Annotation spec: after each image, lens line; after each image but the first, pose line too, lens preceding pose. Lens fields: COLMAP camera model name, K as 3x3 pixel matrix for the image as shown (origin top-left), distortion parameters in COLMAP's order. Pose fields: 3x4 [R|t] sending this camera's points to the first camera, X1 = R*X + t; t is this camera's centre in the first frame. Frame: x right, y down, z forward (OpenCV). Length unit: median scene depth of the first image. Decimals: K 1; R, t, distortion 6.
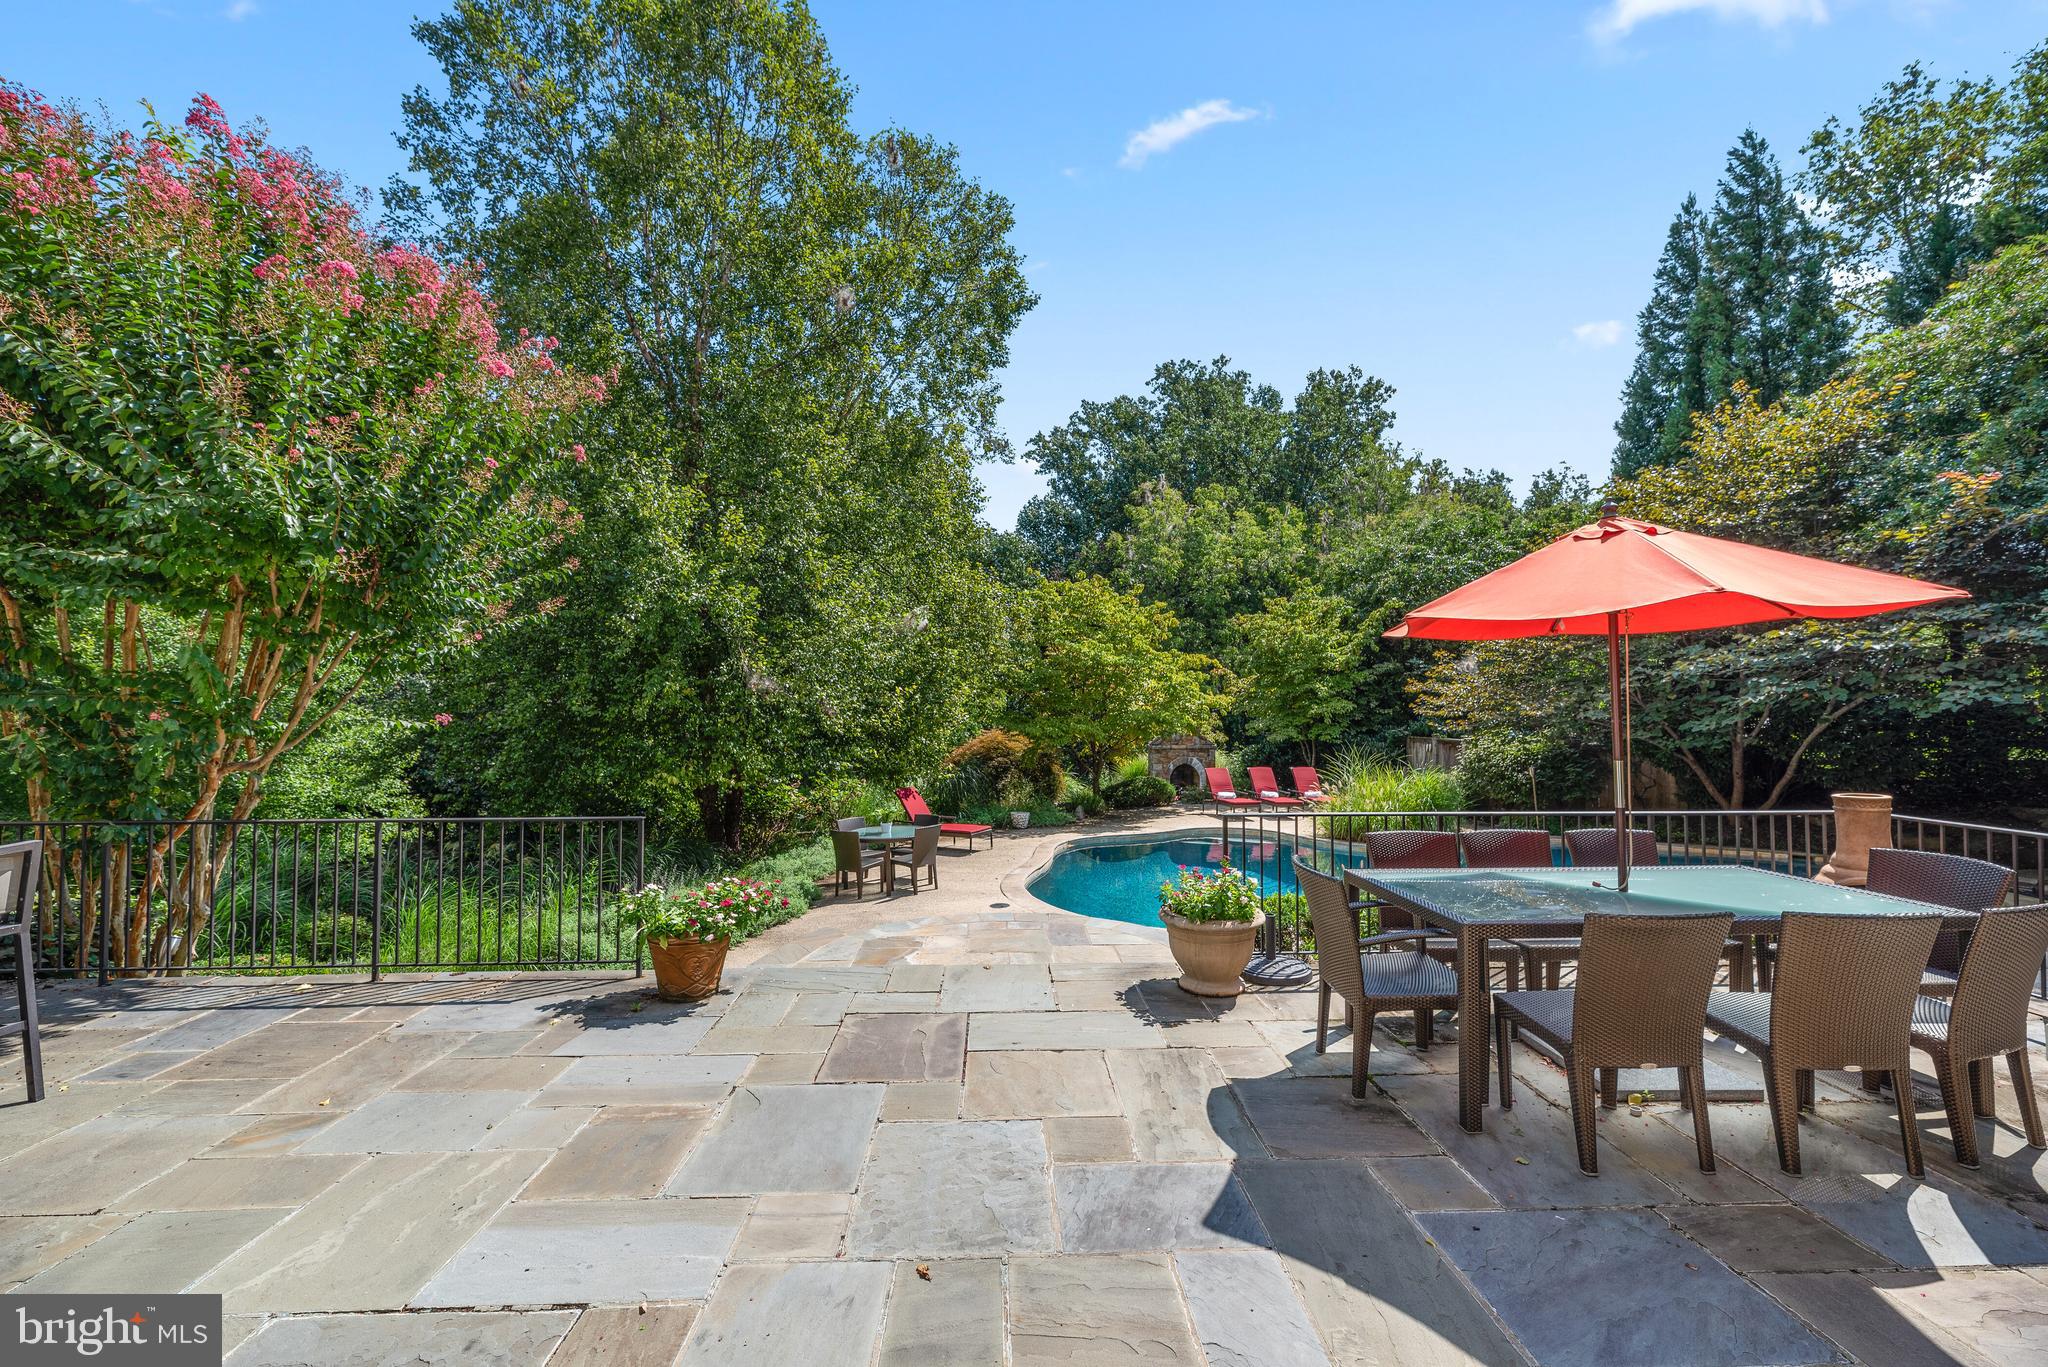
lens RADIAL K [[882.6, 0, 1026.3], [0, 882.6, 699.1], [0, 0, 1]] dist [0.001291, -0.000203]
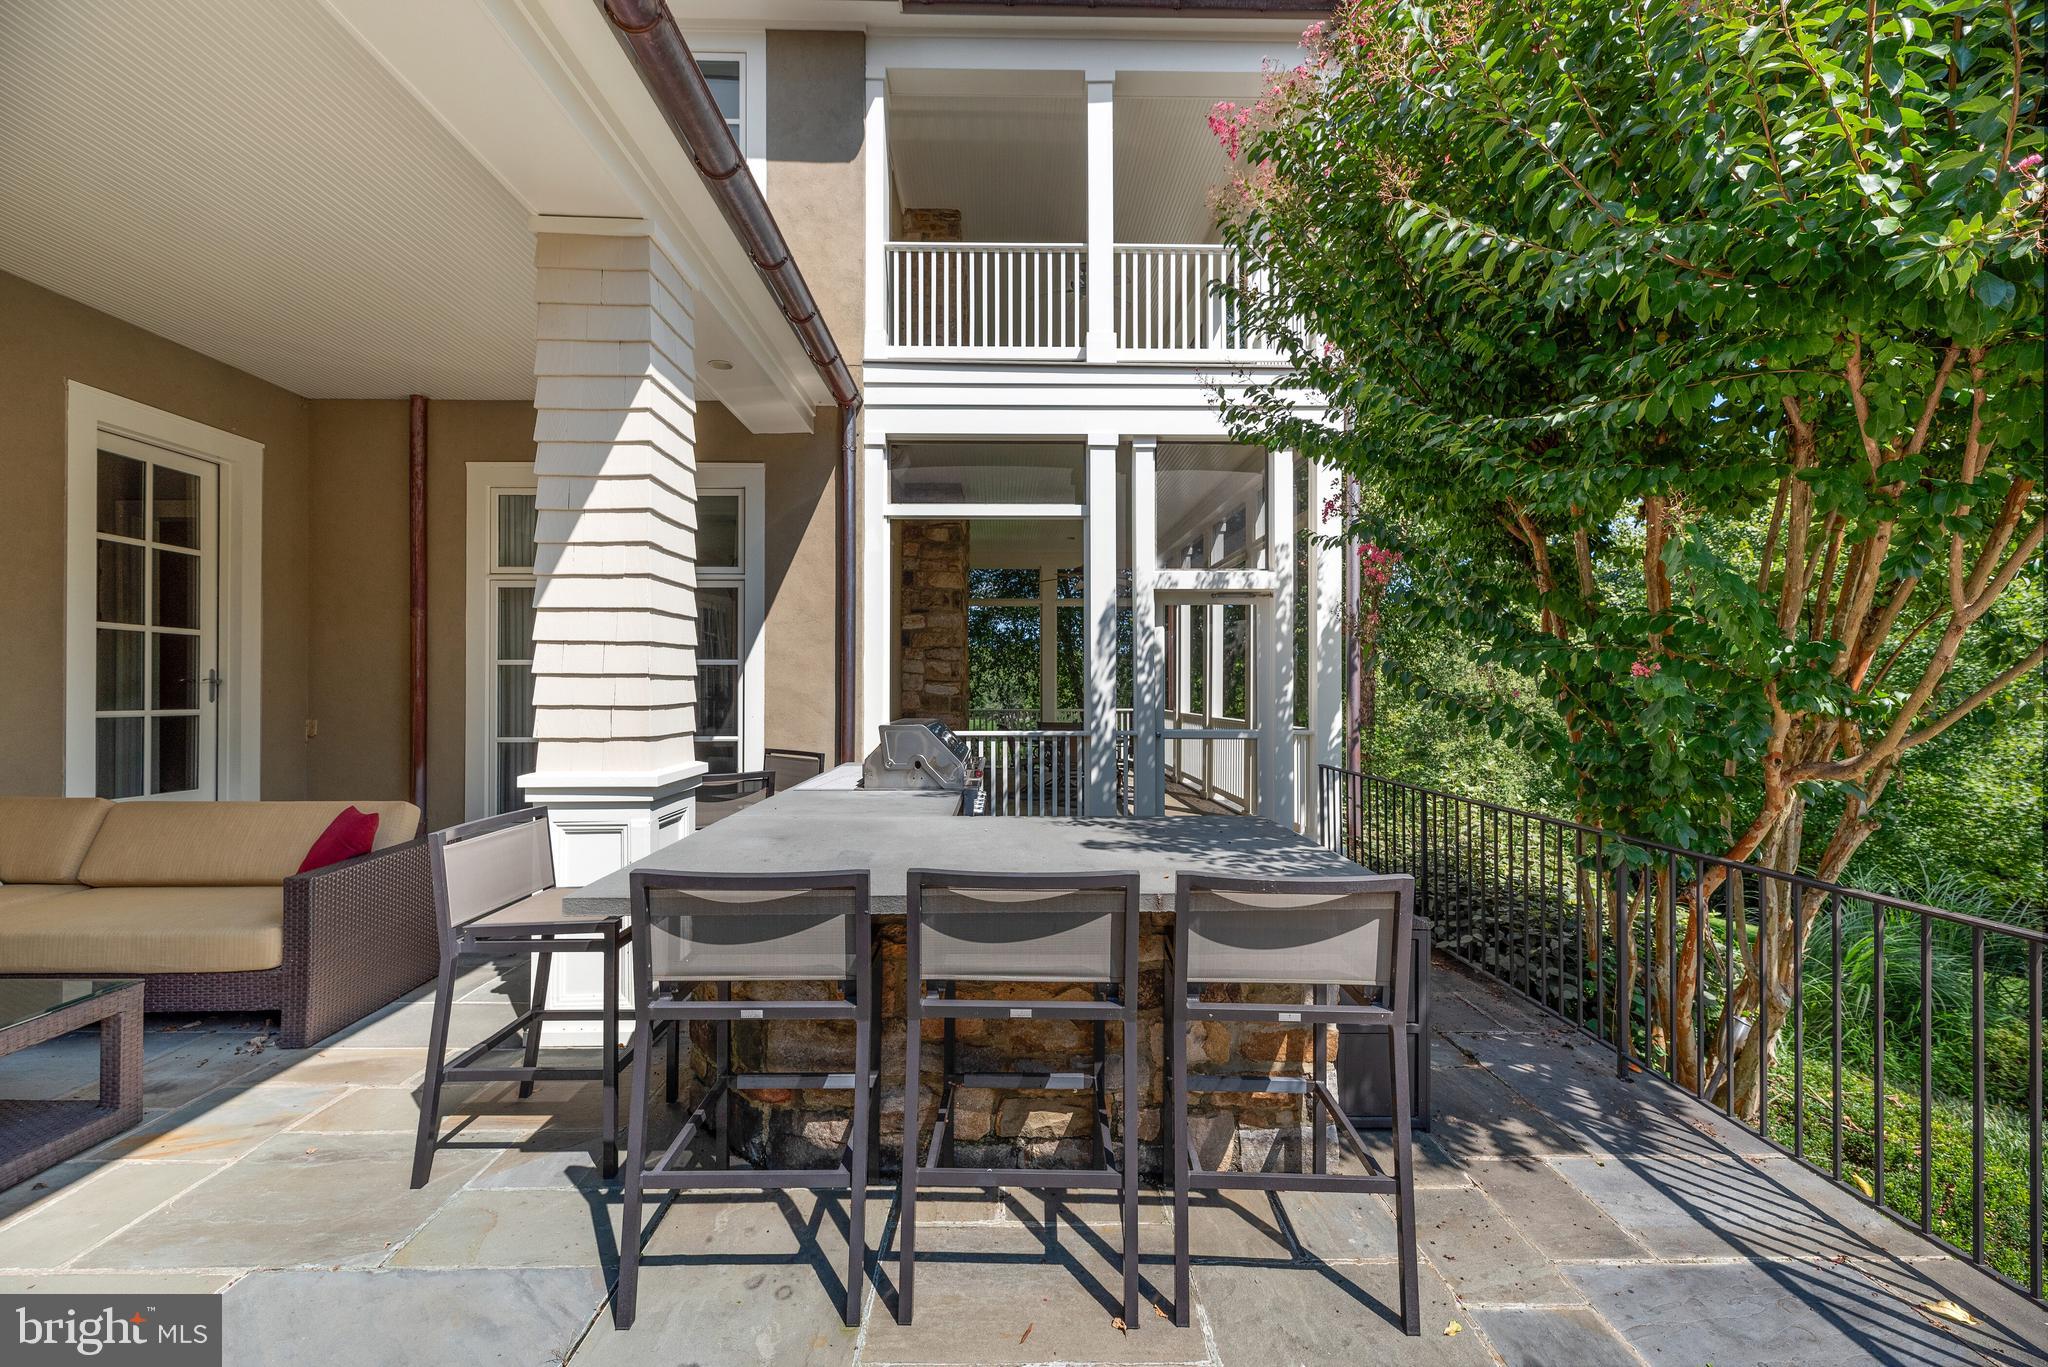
lens RADIAL K [[887.2, 0, 1000.9], [0, 887.2, 685.3], [0, 0, 1]] dist [-0.000582, -0.000246]
pose [[0.040308, -0.008329, -0.999153, -0.380496], [0.008877, 0.999929, -0.007977, 0.023754], [0.999148, -0.008548, 0.040379, 0.497327]]
